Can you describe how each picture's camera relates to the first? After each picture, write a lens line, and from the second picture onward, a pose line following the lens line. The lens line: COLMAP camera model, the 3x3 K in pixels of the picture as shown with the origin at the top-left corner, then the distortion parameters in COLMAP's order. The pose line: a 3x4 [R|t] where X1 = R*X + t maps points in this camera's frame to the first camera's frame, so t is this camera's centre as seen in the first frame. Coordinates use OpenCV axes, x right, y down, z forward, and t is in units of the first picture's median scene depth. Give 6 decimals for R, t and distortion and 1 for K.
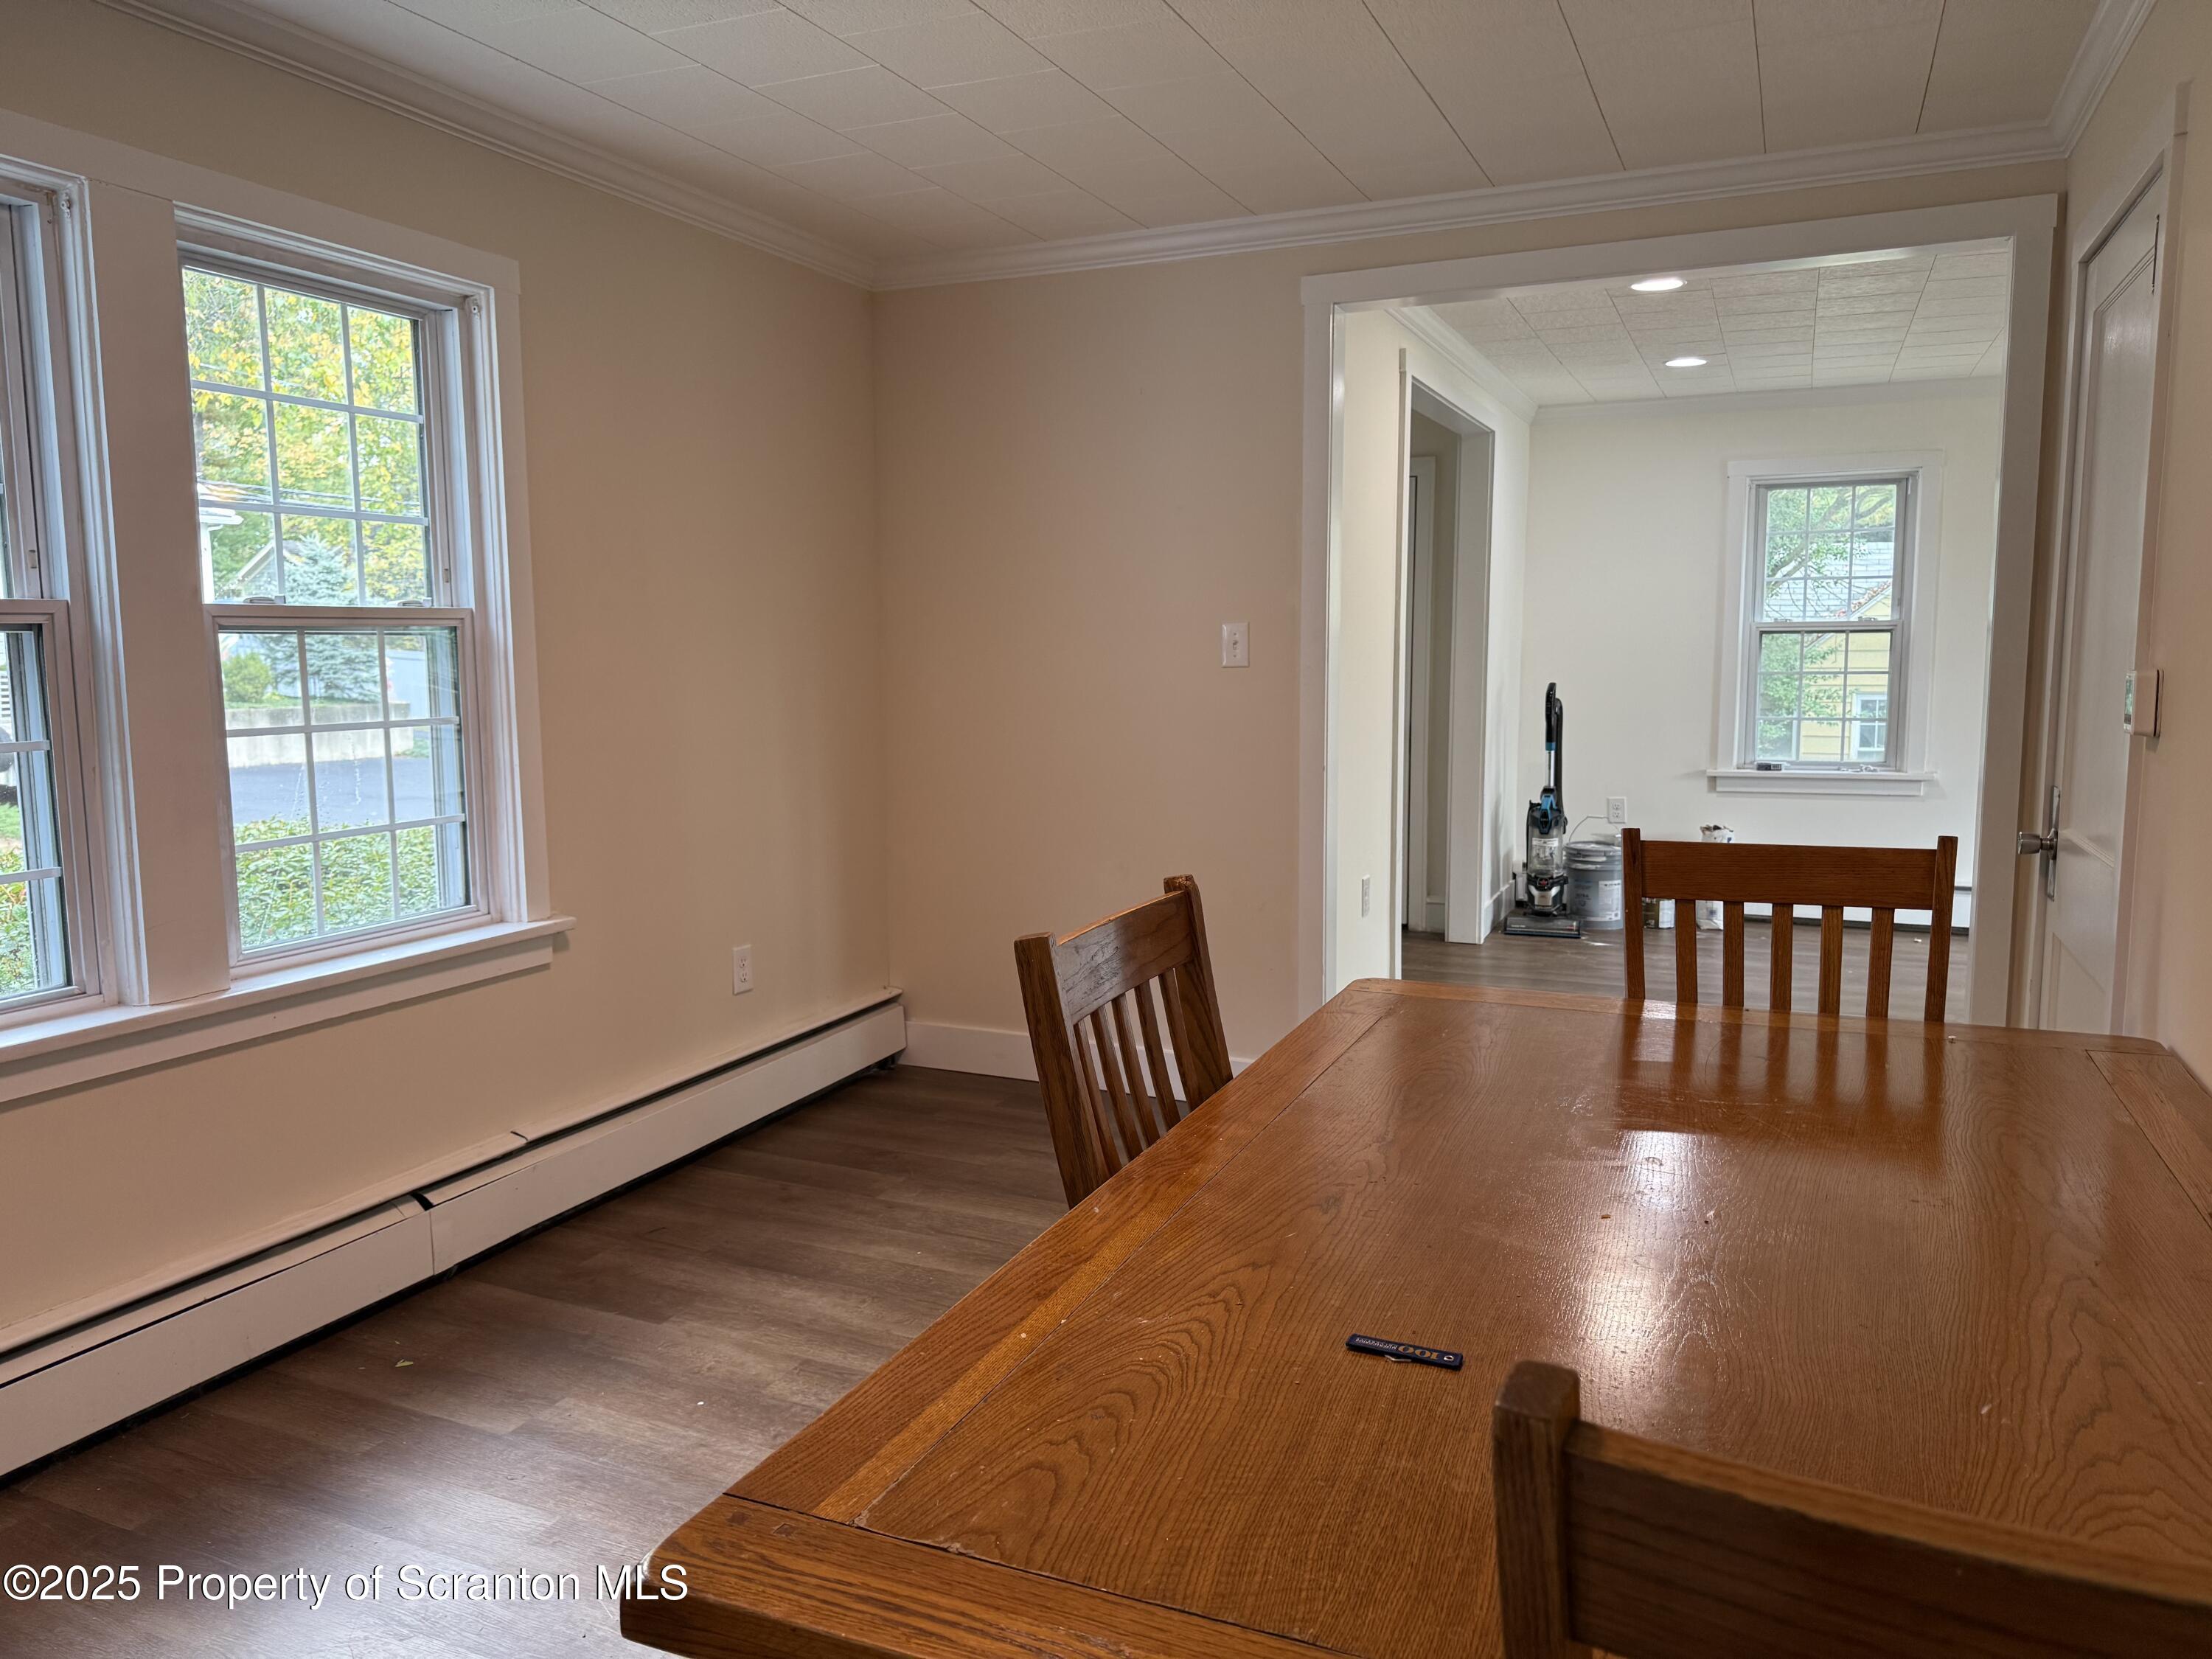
lens RADIAL K [[1556.0, 0, 1099.9], [0, 1556.0, 824.9], [0, 0, 1]] dist [0.094738, -0.139712]
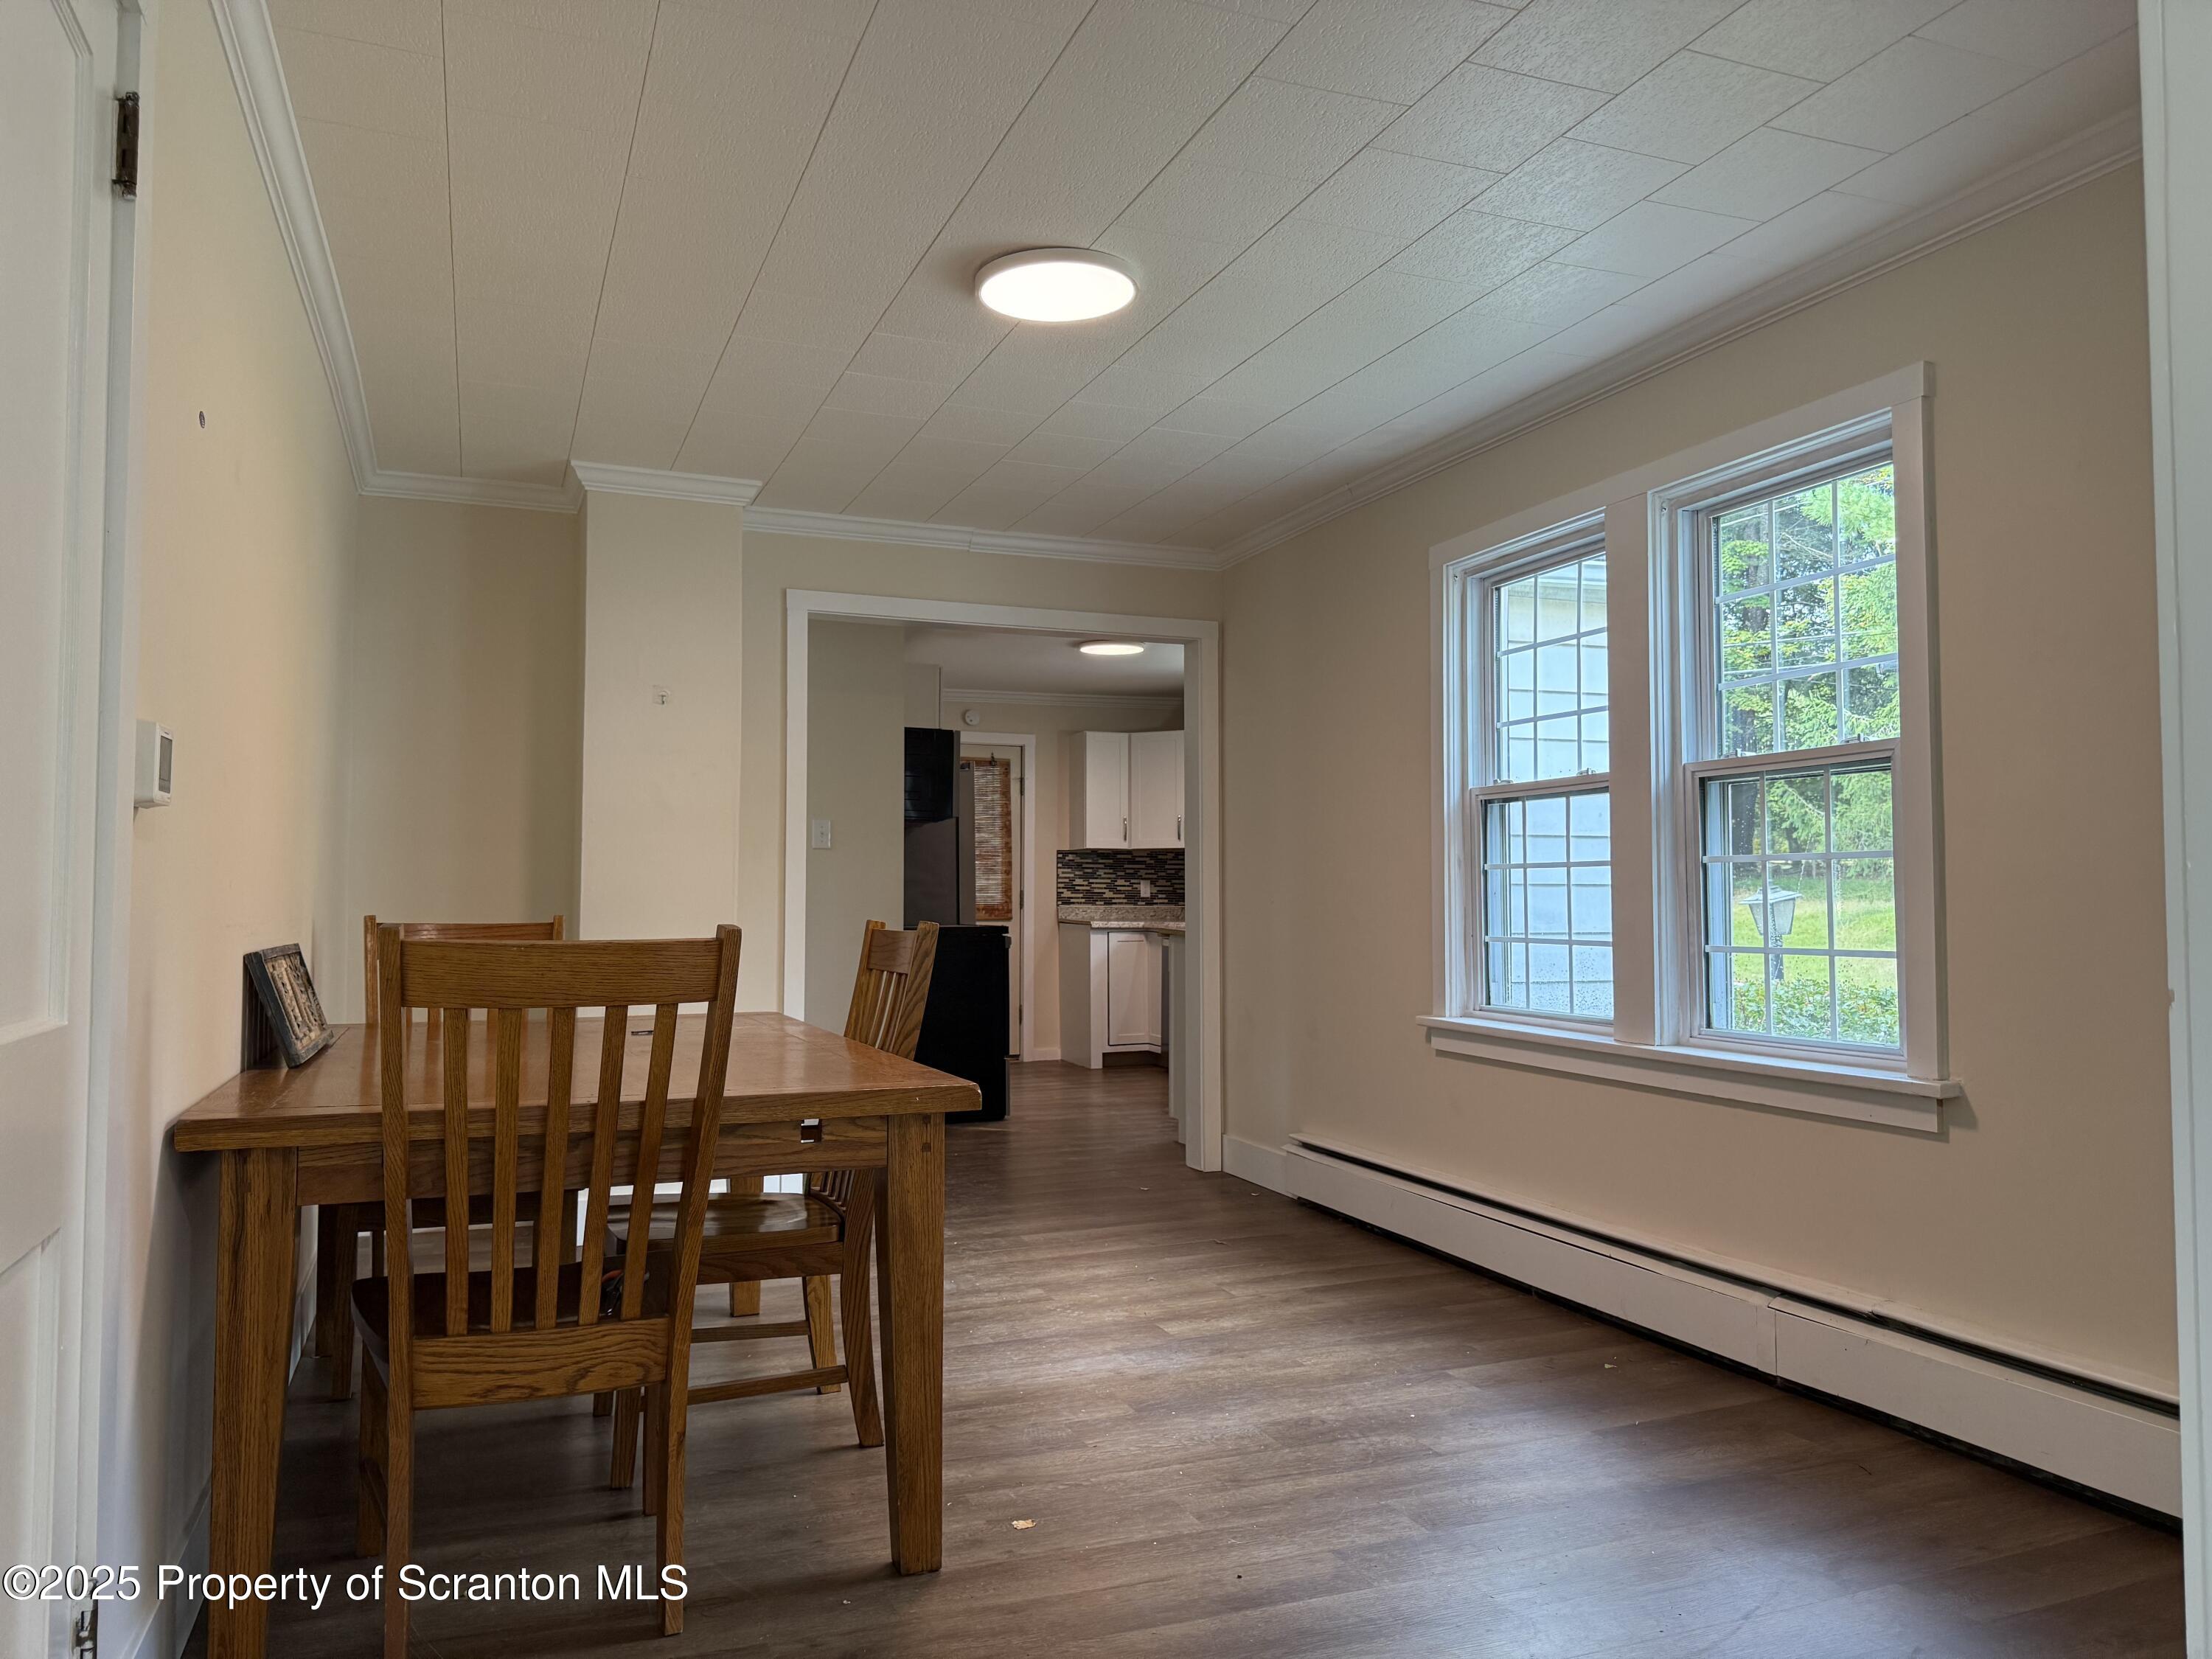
lens RADIAL K [[1549.8, 0, 1106.0], [0, 1549.8, 829.5], [0, 0, 1]] dist [0.097420, -0.169481]
pose [[-0.704915, -0.025396, -0.708837, 0.611358], [-0.075716, 0.996343, 0.039600, -0.080420], [0.705239, 0.081585, -0.704259, 1.329131]]
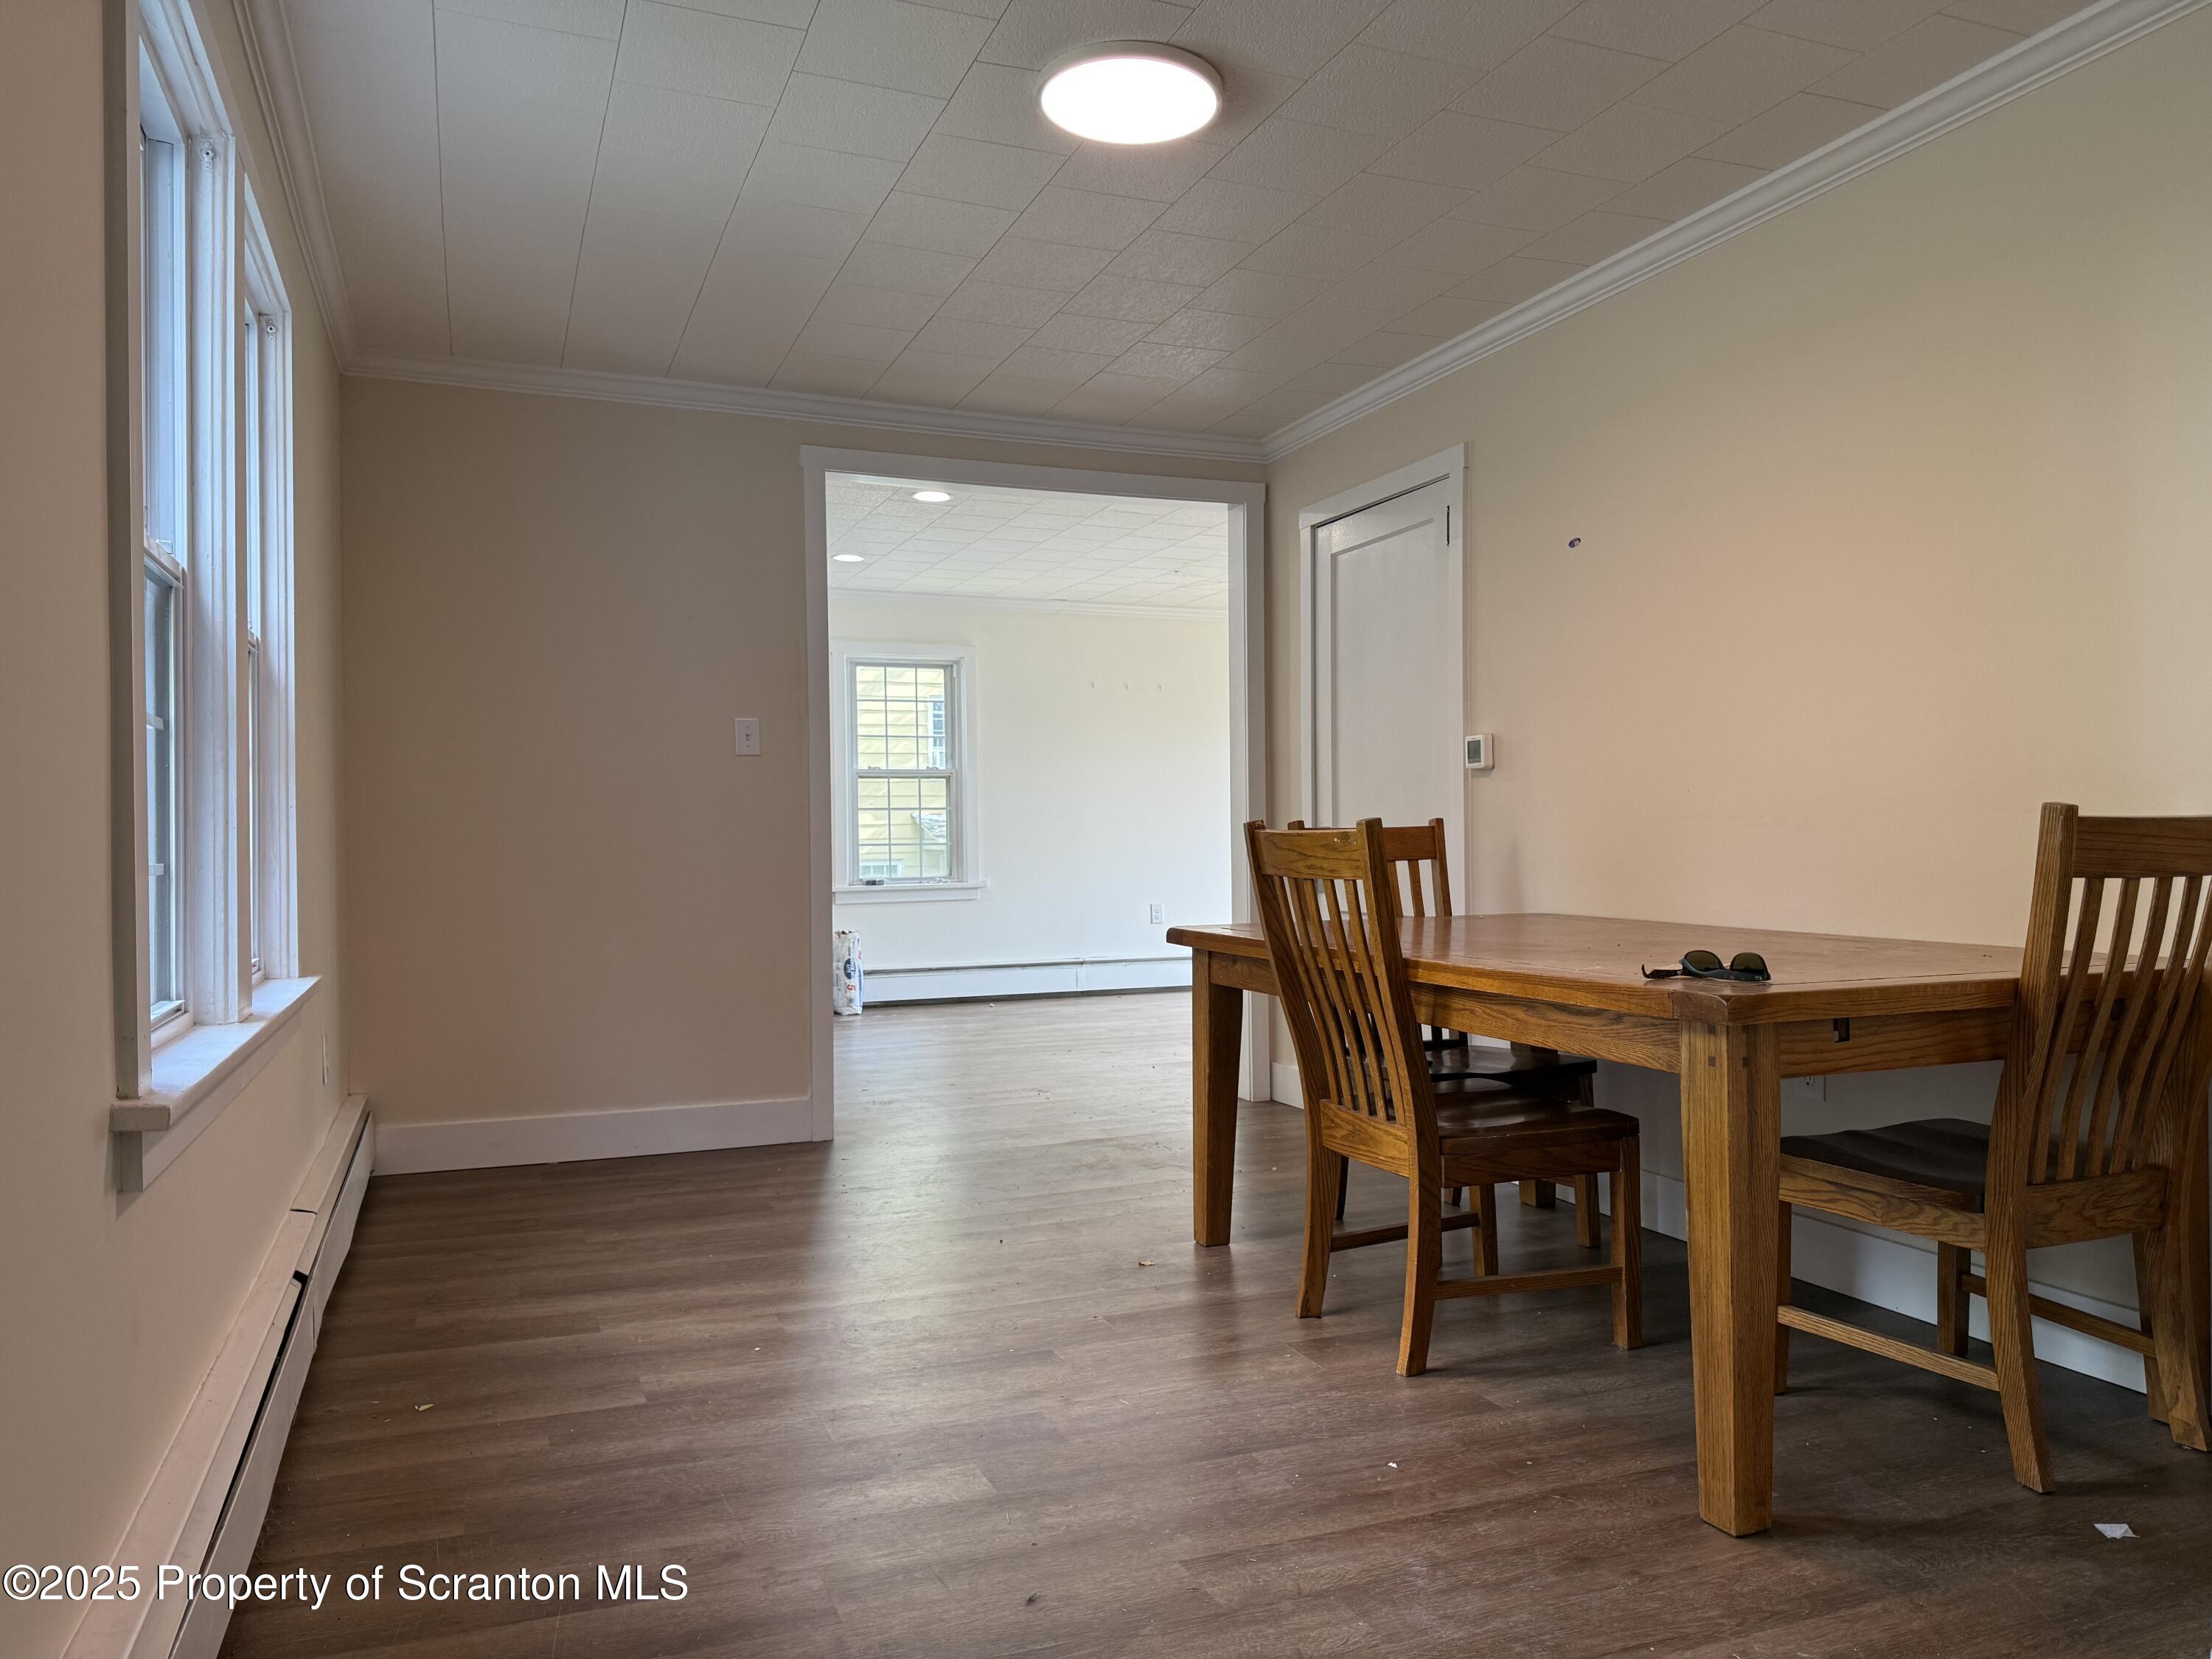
lens RADIAL K [[1549.8, 0, 1106.0], [0, 1549.8, 829.5], [0, 0, 1]] dist [0.097420, -0.169481]
pose [[0.698400, 0.002412, 0.715704, -0.710048], [0.087886, 0.992137, -0.089105, 0.101991], [-0.710292, 0.125131, 0.692696, 0.016245]]
